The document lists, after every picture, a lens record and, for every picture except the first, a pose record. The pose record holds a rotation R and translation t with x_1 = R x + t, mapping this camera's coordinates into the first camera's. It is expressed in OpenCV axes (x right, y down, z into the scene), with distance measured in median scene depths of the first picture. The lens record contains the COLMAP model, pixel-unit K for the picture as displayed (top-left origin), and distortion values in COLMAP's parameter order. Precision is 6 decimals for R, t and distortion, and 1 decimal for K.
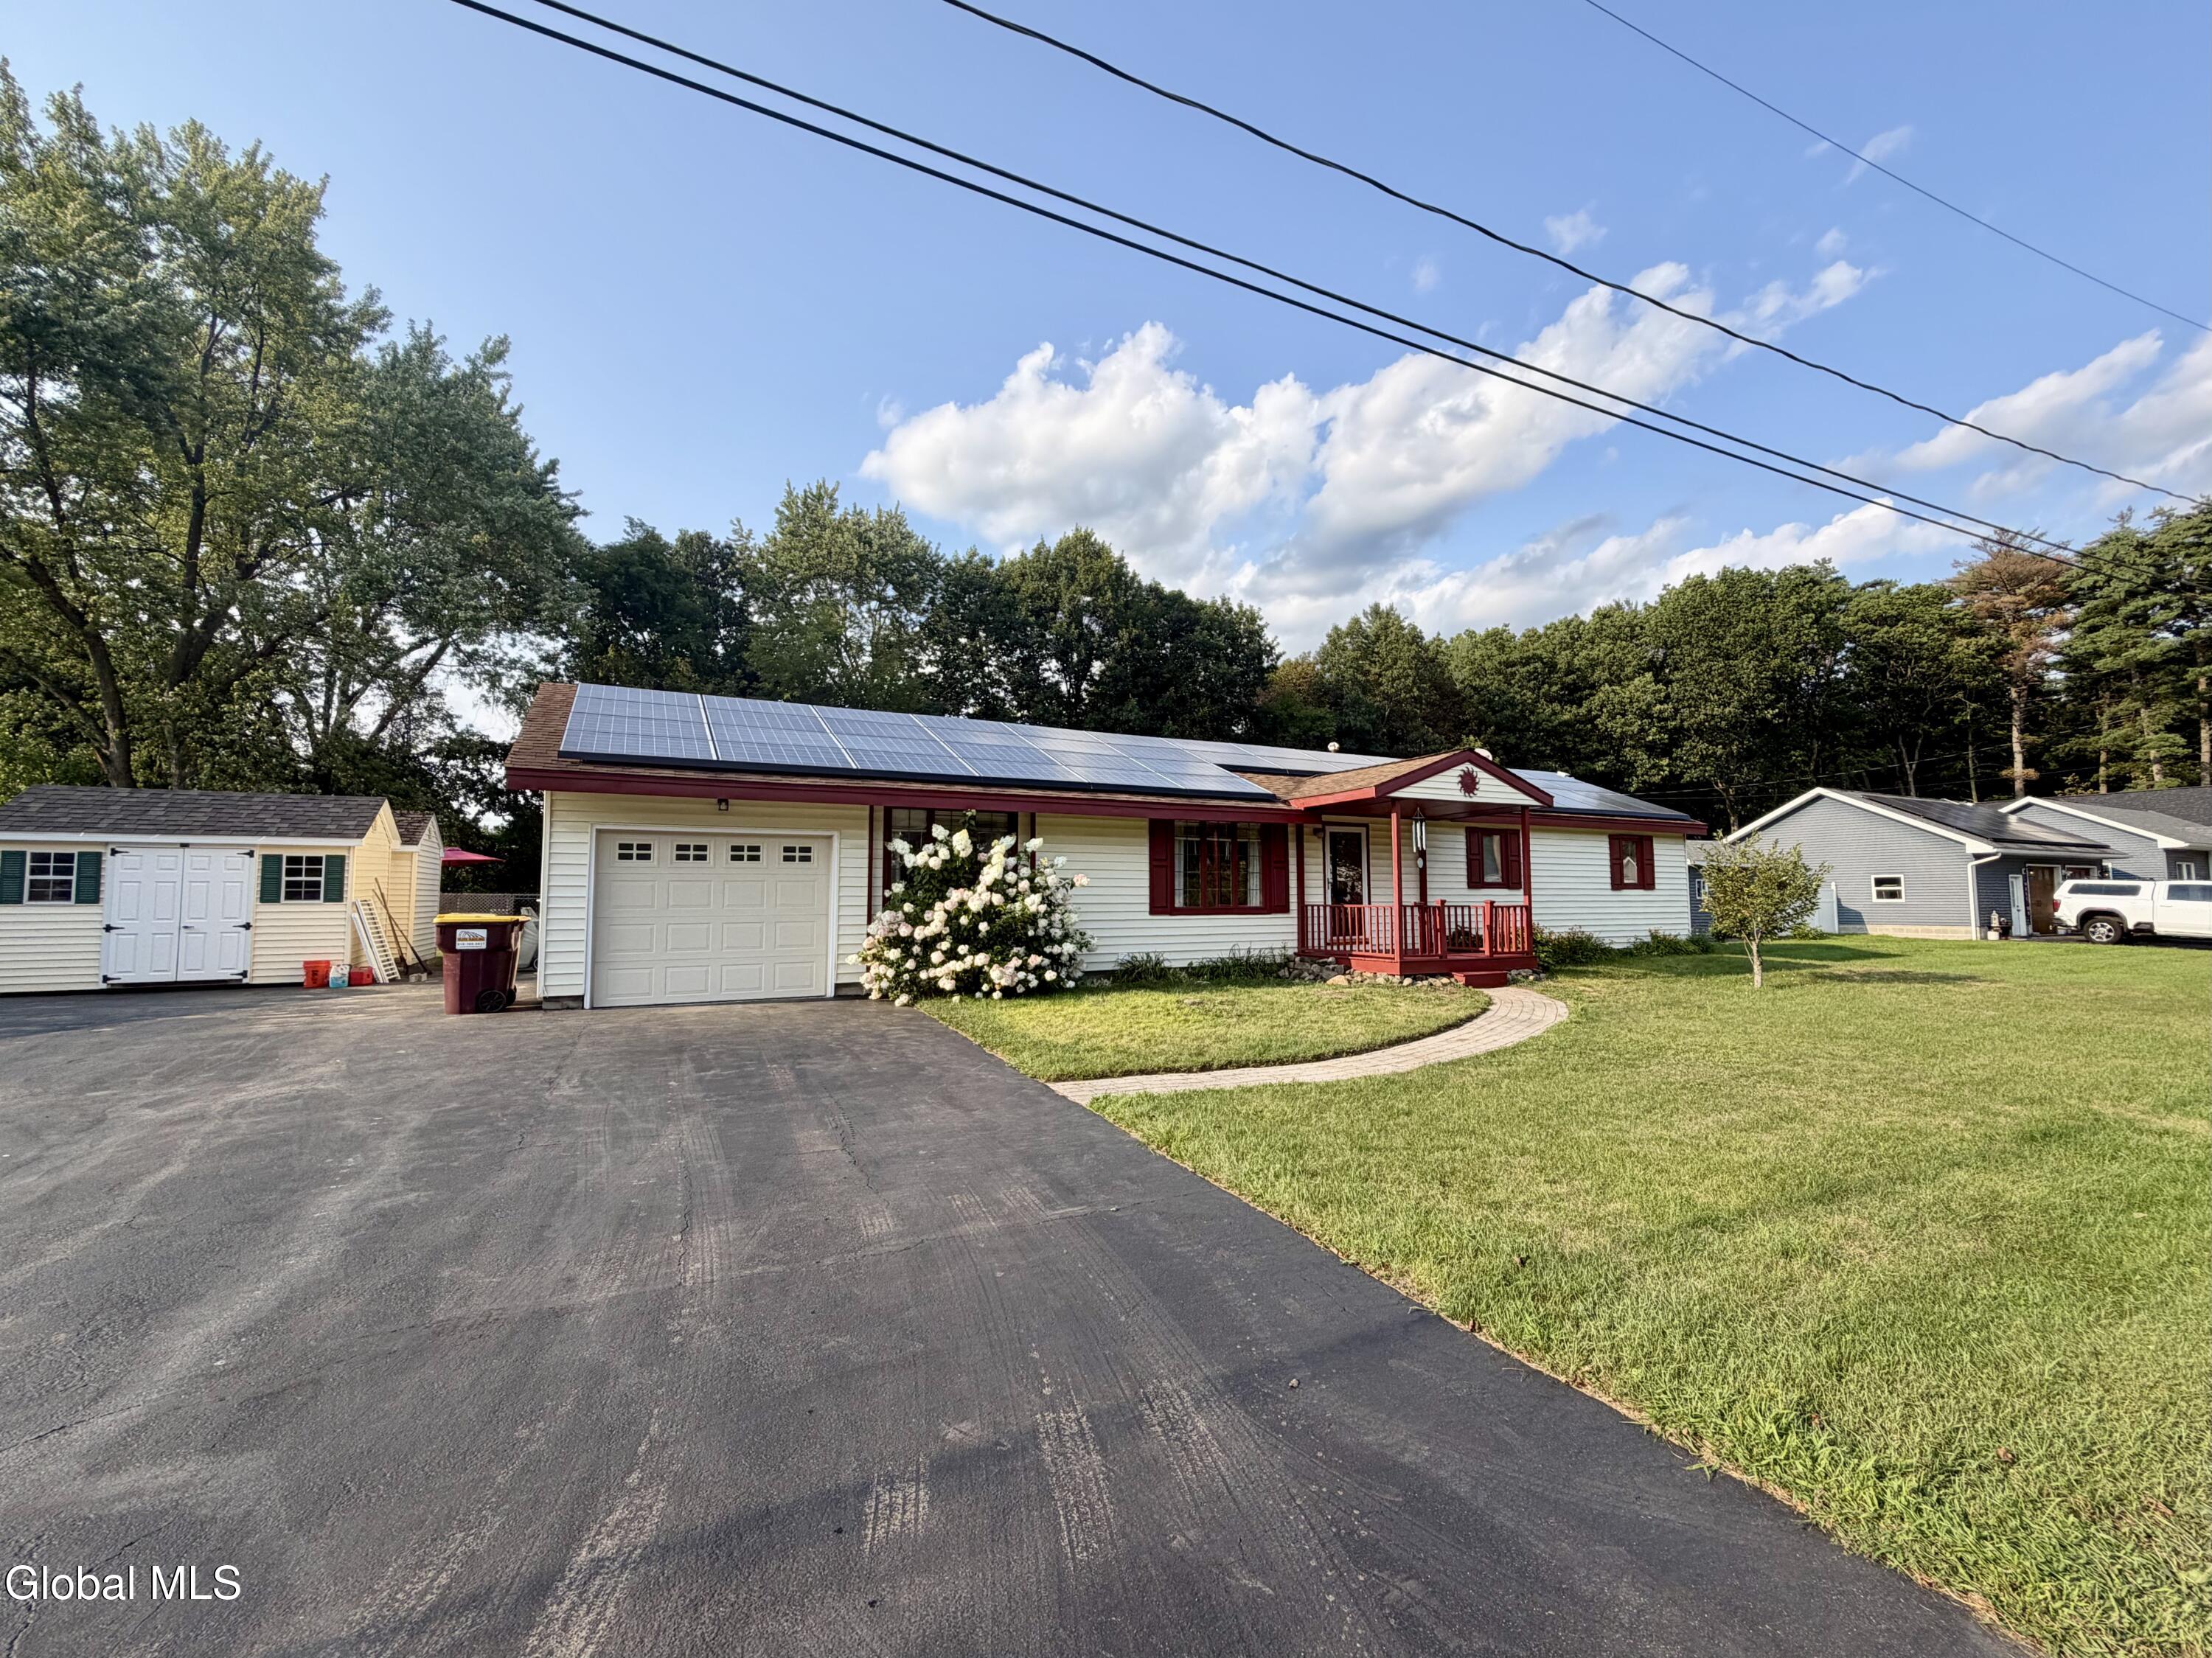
lens RADIAL K [[884.0, 0, 1097.3], [0, 884.0, 829.1], [0, 0, 1]] dist [0.000669, 0.000963]
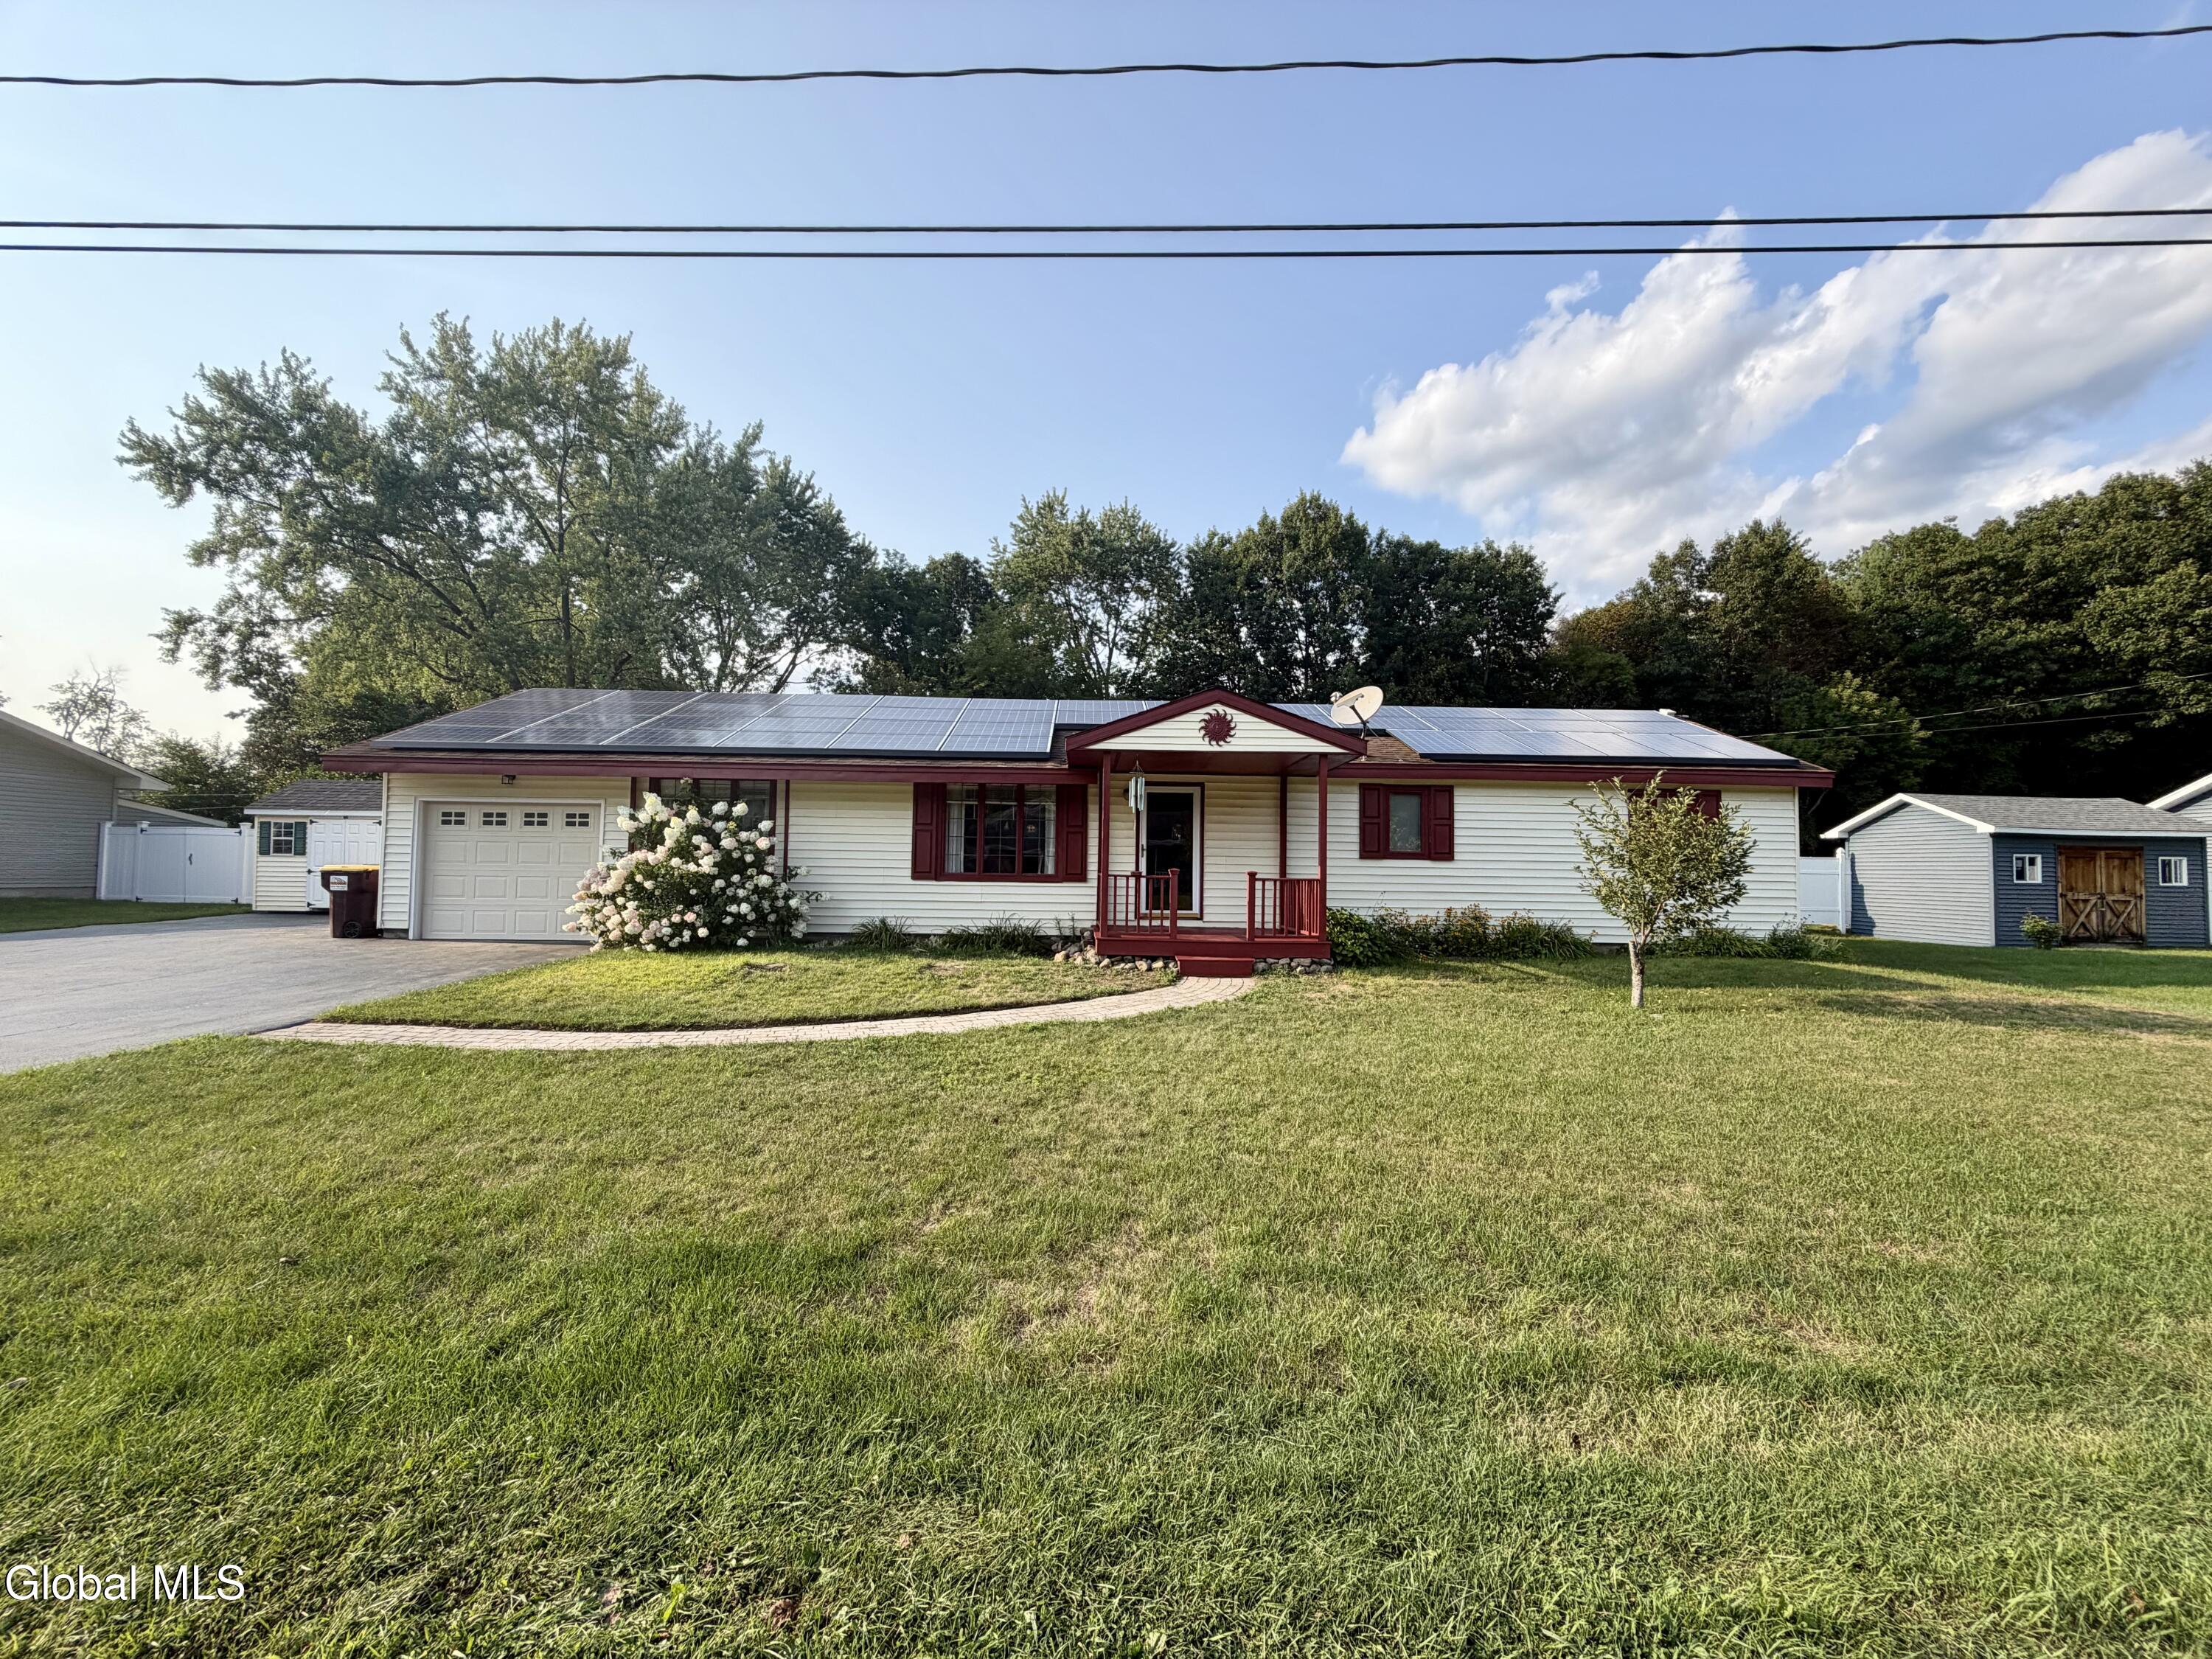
lens RADIAL K [[825.5, 0, 1106.0], [0, 825.5, 829.5], [0, 0, 1]] dist [0.011846, -0.010924]
pose [[0.904719, -0.003313, -0.425995, 0.588102], [0.015848, 0.999539, 0.025883, 0.018297], [0.425713, -0.030167, 0.904355, 0.231832]]
